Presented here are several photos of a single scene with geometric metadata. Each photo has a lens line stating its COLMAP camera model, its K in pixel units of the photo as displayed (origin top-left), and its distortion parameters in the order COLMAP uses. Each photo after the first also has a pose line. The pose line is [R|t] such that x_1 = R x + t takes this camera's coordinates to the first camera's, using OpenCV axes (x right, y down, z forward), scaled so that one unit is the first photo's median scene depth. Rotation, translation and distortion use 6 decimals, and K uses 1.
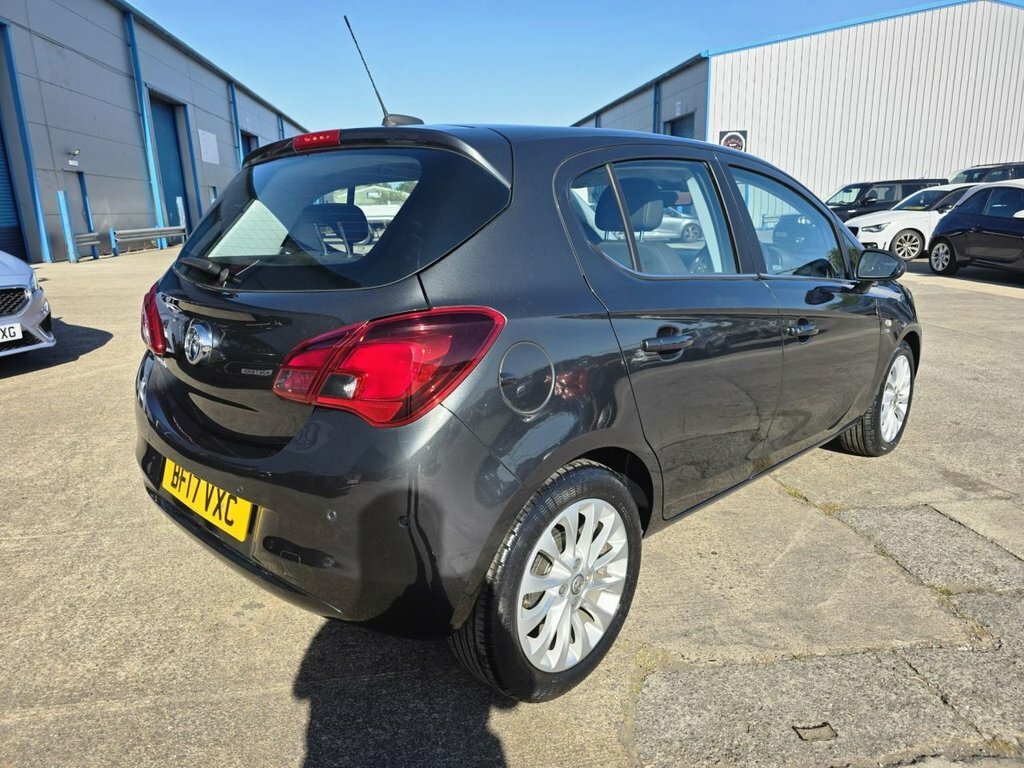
lens RADIAL K [[669.8, 0, 512.0], [0, 669.8, 384.0], [0, 0, 1]] dist [0.045790, -0.039360]
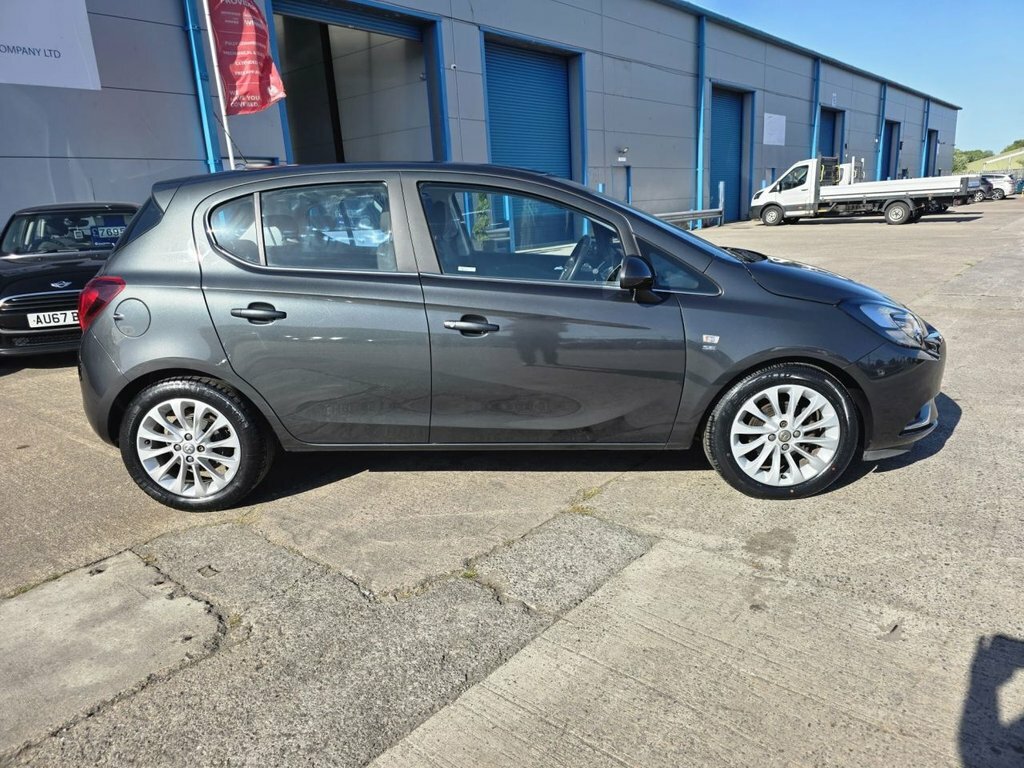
lens RADIAL K [[669.8, 0, 512.0], [0, 669.8, 384.0], [0, 0, 1]] dist [0.045790, -0.039360]
pose [[0.688809, 0.166491, -0.705566, 0.132294], [-0.145391, 0.985223, 0.090542, -0.009460], [0.710214, 0.040217, 0.702836, 0.027555]]
